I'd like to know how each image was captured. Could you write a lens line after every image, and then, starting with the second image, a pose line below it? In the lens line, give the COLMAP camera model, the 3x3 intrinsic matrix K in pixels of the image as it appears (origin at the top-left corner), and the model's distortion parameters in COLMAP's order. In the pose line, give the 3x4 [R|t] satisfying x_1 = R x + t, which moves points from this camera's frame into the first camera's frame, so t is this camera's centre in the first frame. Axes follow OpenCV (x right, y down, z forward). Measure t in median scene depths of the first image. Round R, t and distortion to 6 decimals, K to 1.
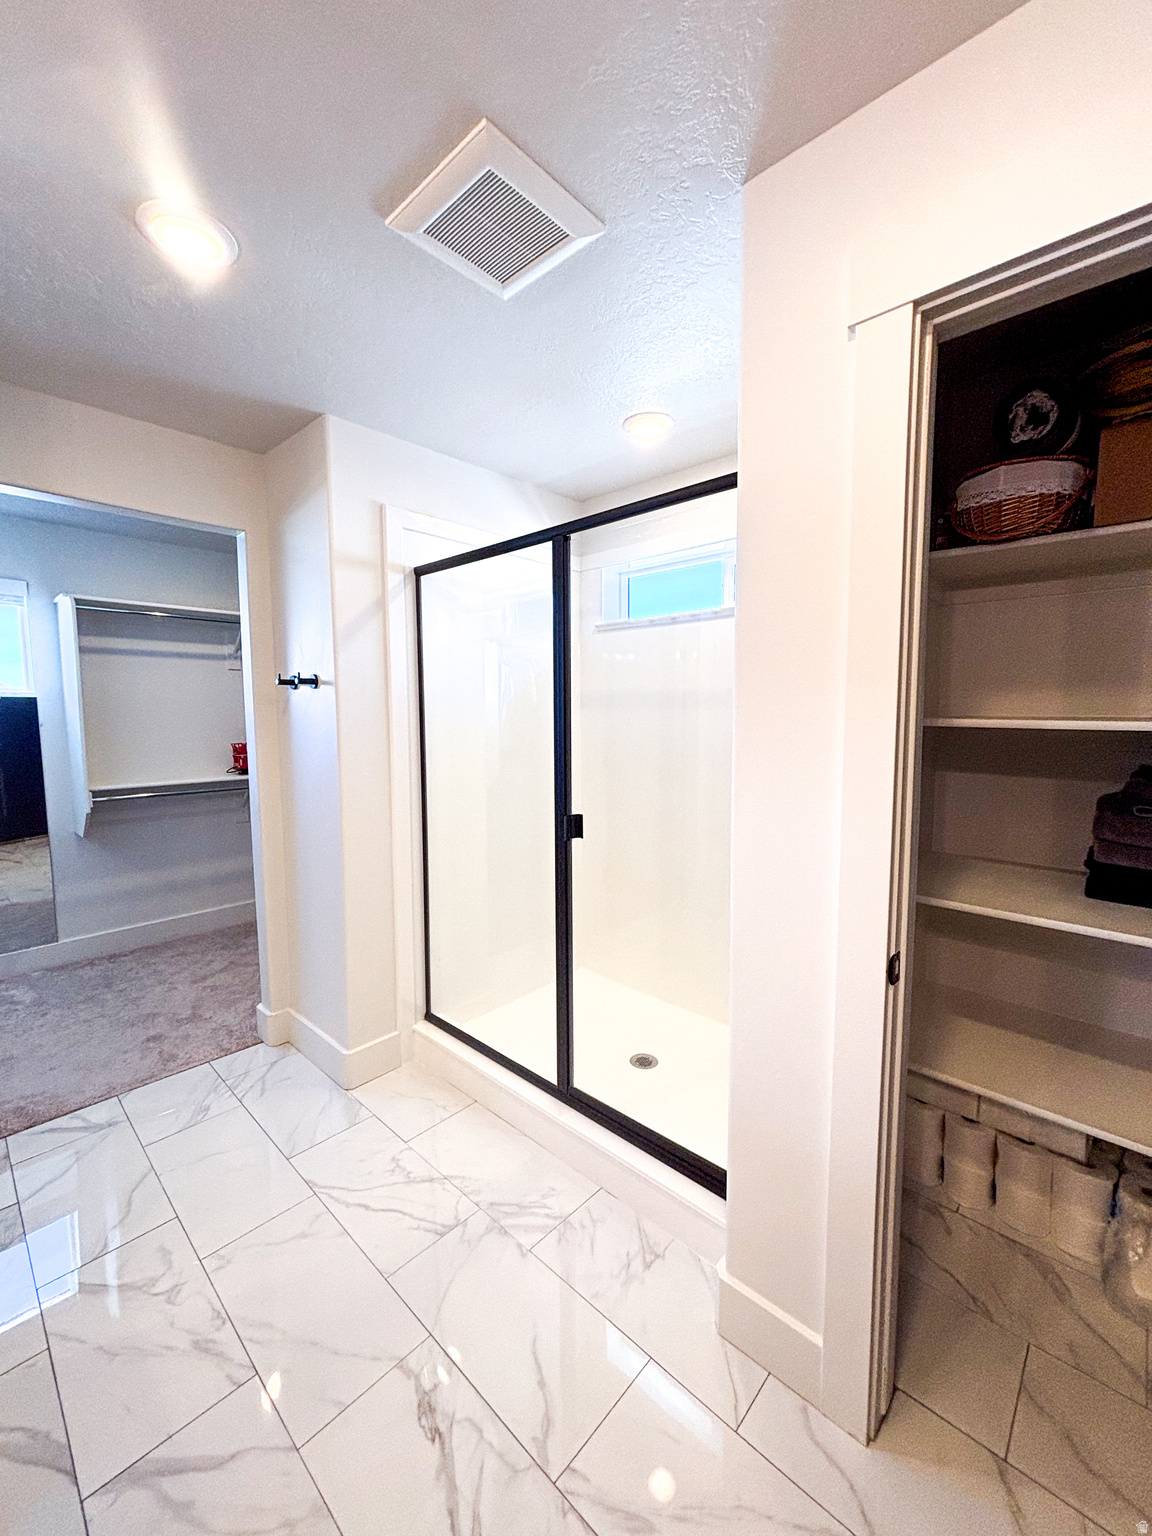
lens RADIAL K [[620.1, 0, 576.0], [0, 620.1, 768.0], [0, 0, 1]] dist [-0.001170, -0.000079]
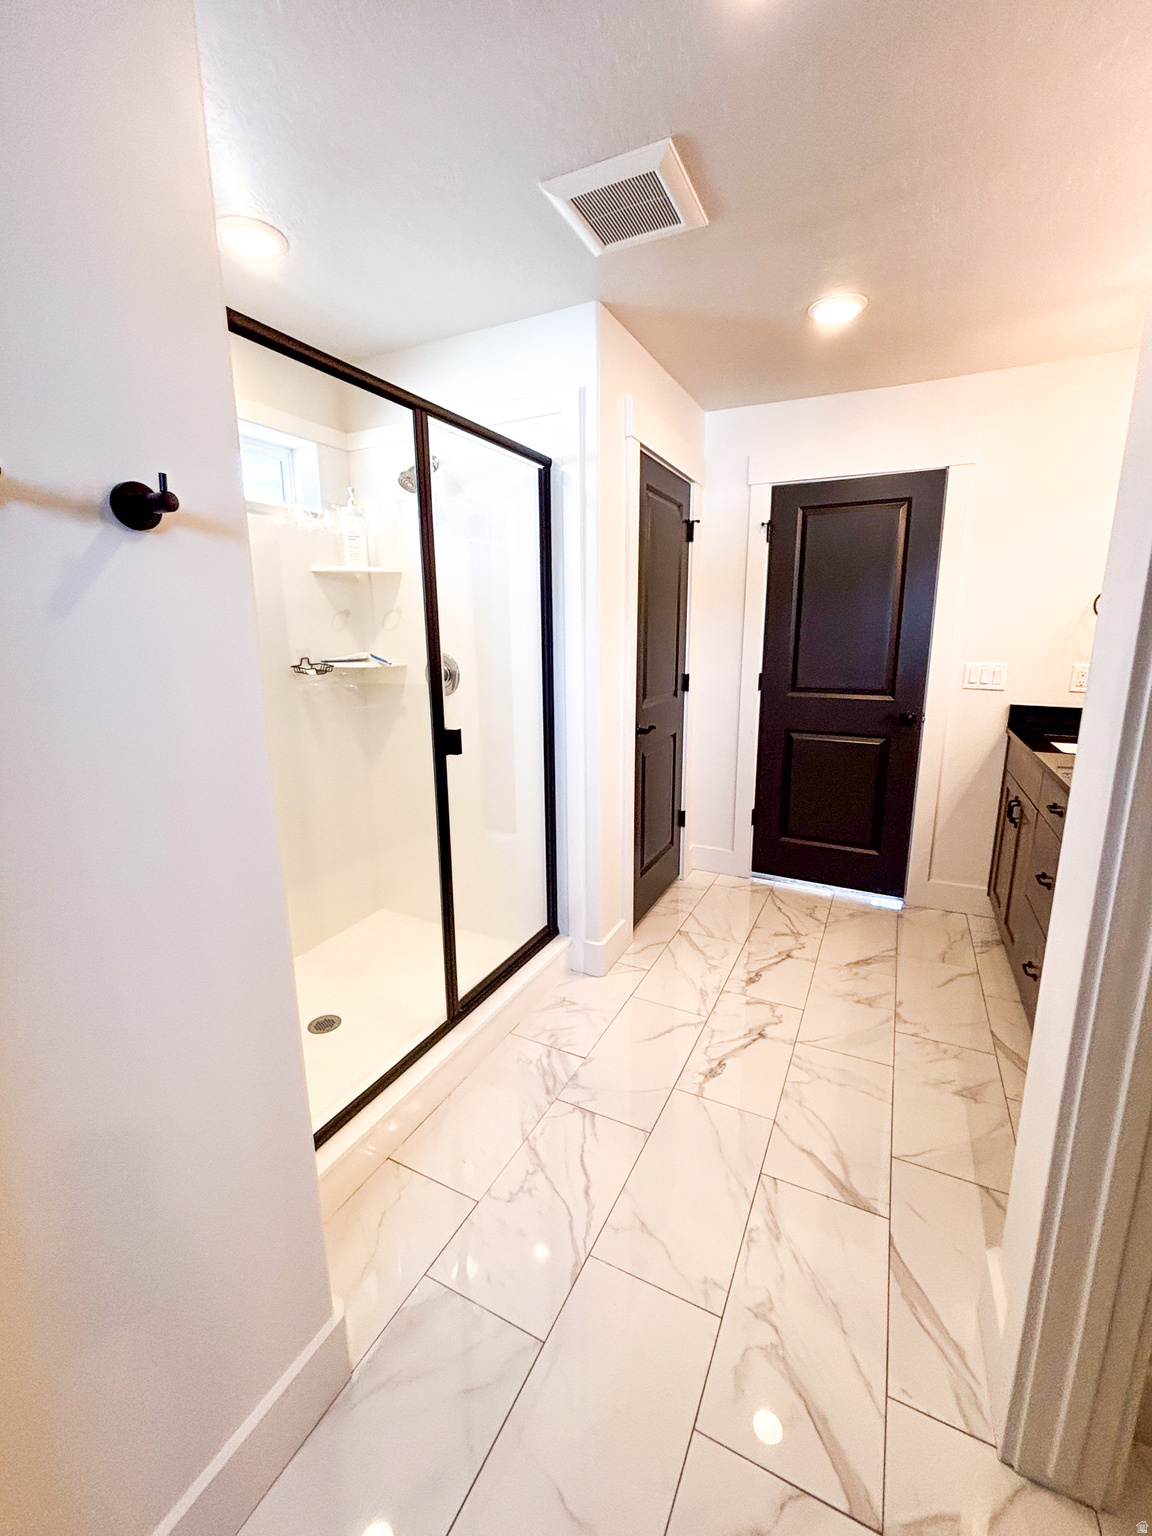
lens RADIAL K [[620.1, 0, 576.0], [0, 620.1, 768.0], [0, 0, 1]] dist [-0.001170, -0.000079]
pose [[-0.276090, -0.208385, 0.938270, -1.112447], [0.091617, 0.966062, 0.241516, -0.094664], [-0.956755, 0.152641, -0.247628, 1.221234]]
